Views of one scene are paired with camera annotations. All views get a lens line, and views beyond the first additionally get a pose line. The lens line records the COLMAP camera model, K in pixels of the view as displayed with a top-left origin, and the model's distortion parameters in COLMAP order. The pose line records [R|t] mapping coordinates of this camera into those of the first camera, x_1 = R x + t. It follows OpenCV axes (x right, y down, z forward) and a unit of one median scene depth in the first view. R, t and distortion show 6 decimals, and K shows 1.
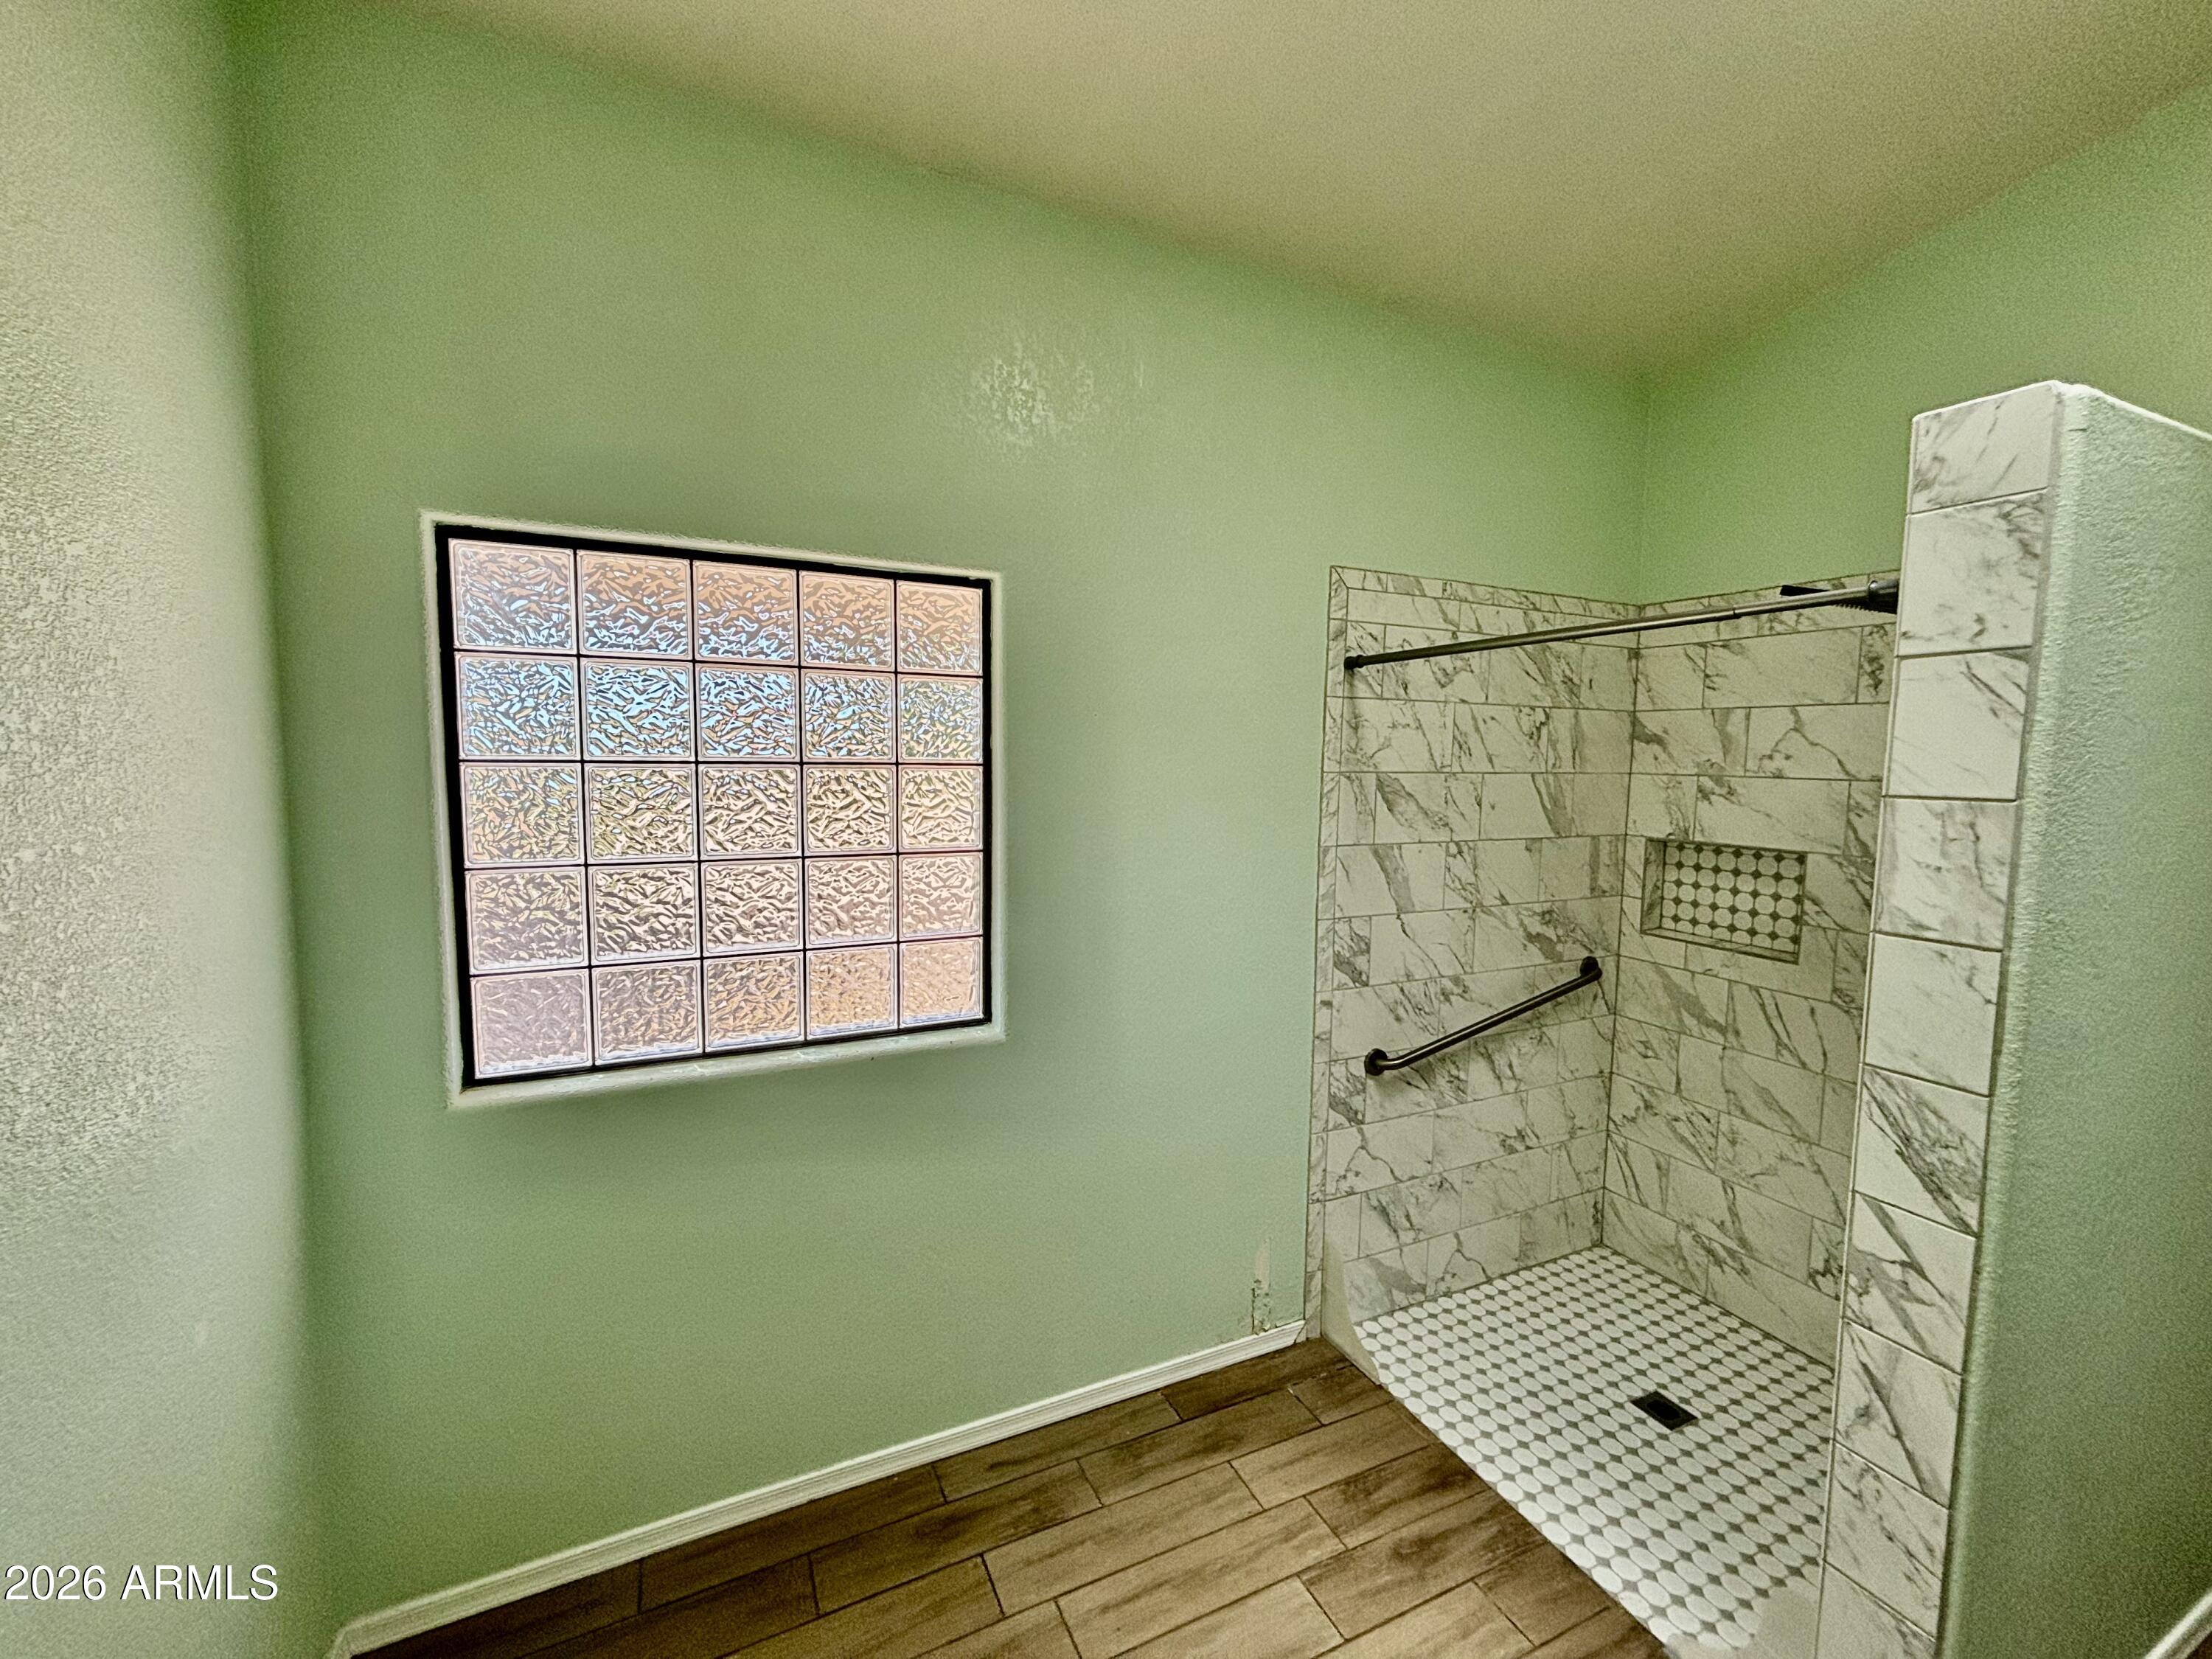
lens RADIAL K [[890.8, 0, 1103.0], [0, 890.8, 827.2], [0, 0, 1]] dist [-0.000951, -0.000523]
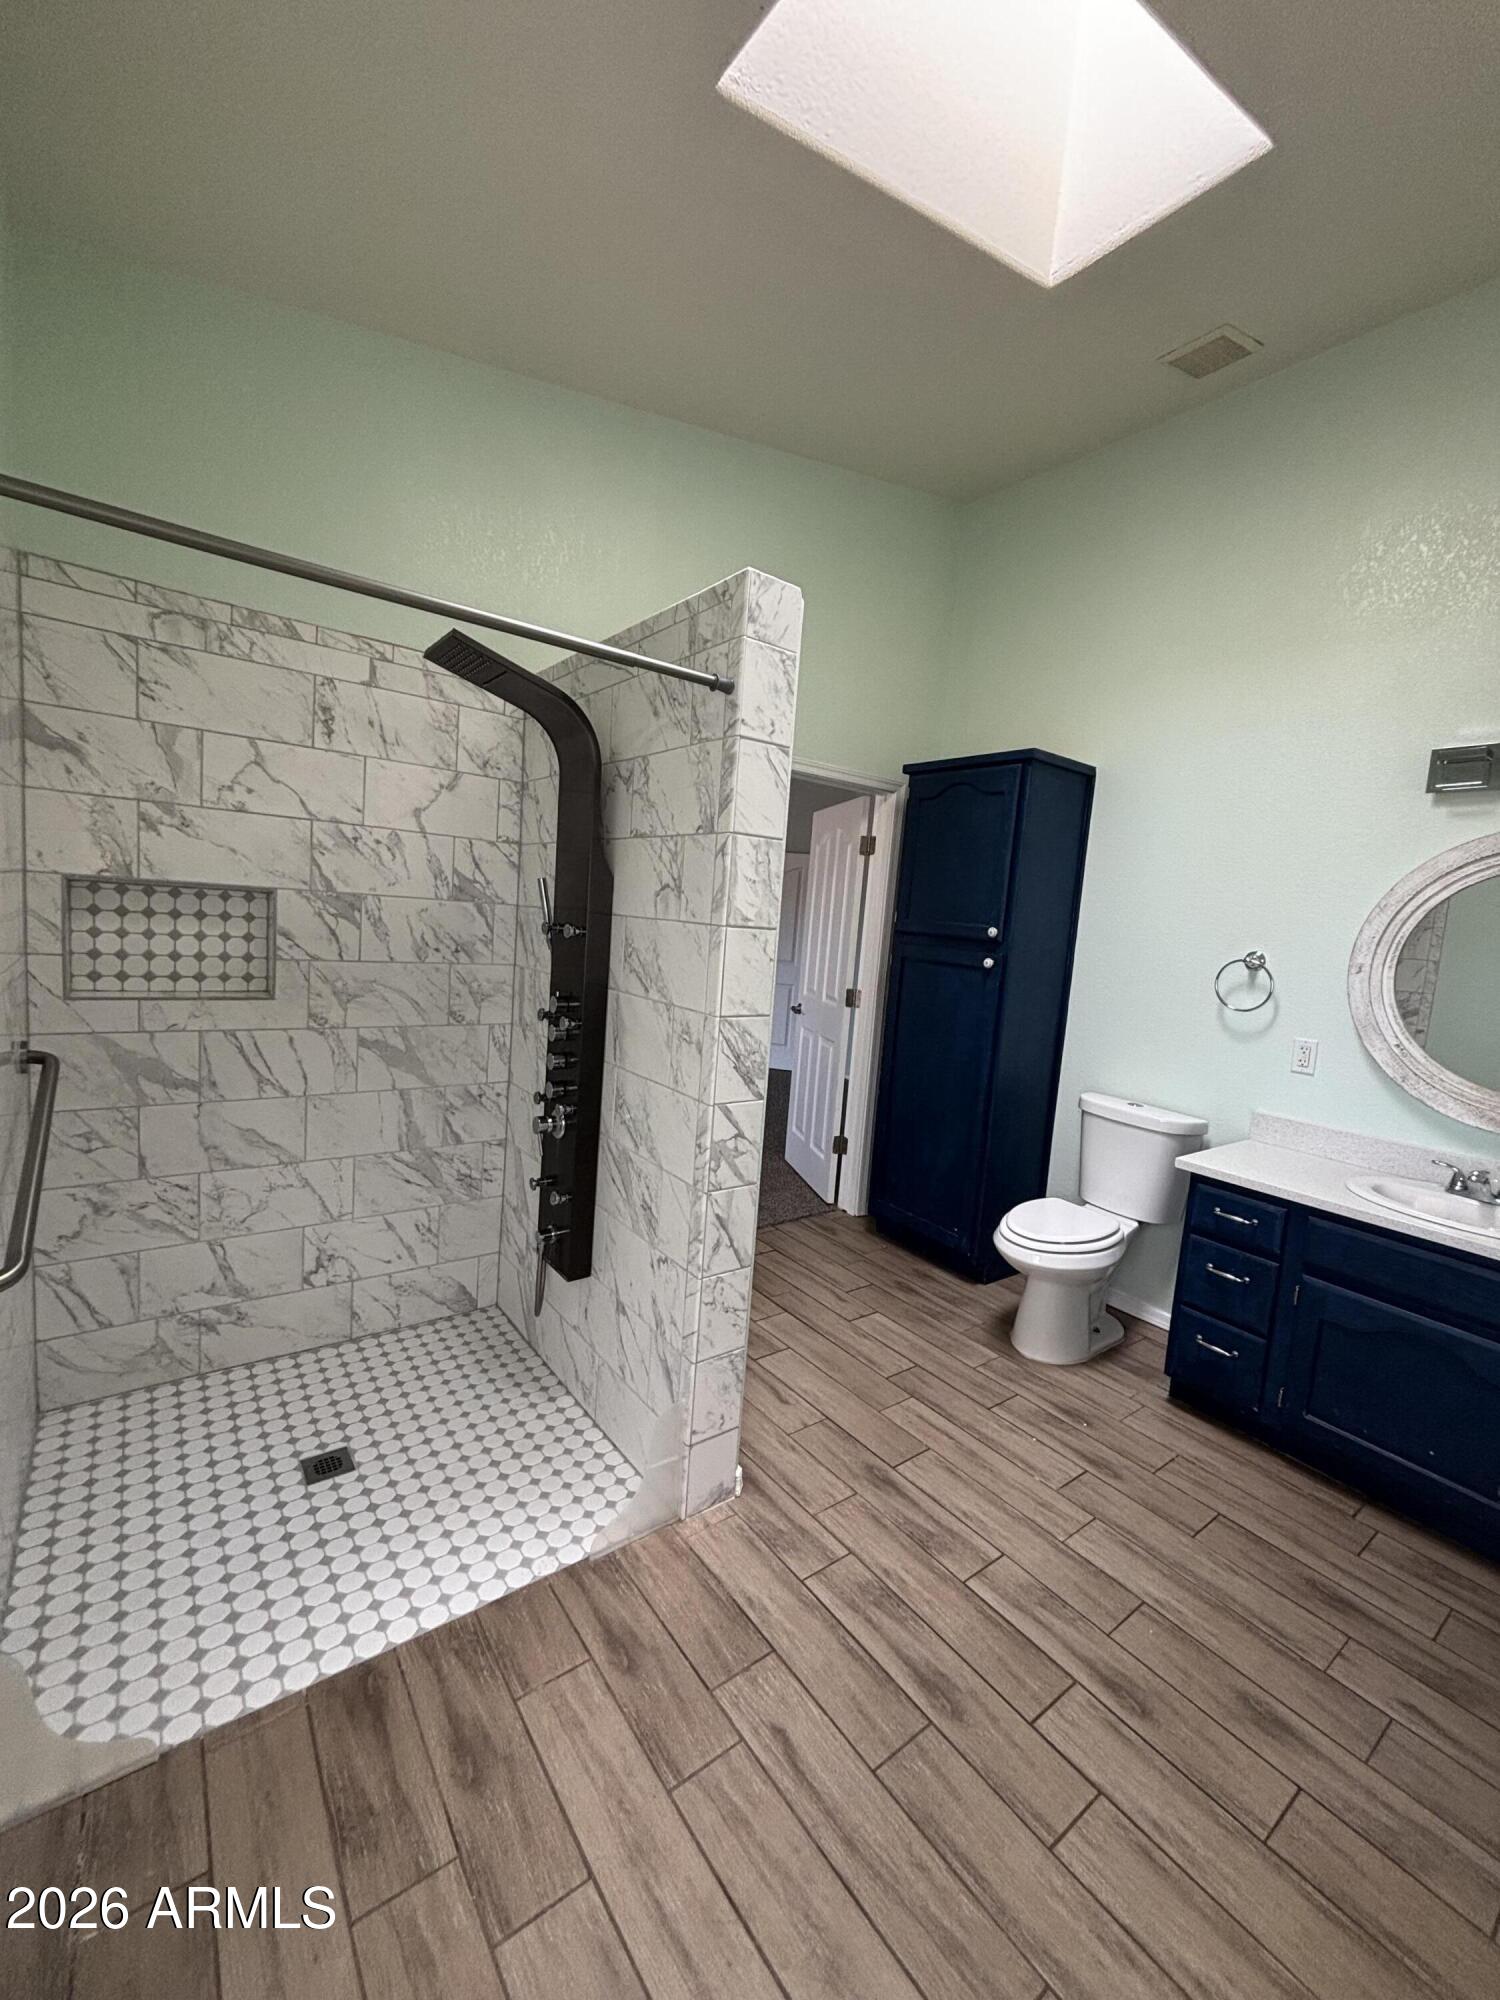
lens RADIAL K [[805.4, 0, 750.6], [0, 805.4, 993.7], [0, 0, 1]] dist [-0.000951, -0.000523]
pose [[-0.210517, -0.126546, 0.969365, -0.231788], [0.004694, 0.991444, 0.130448, 0.029556], [-0.977579, 0.032011, -0.208122, 0.653718]]
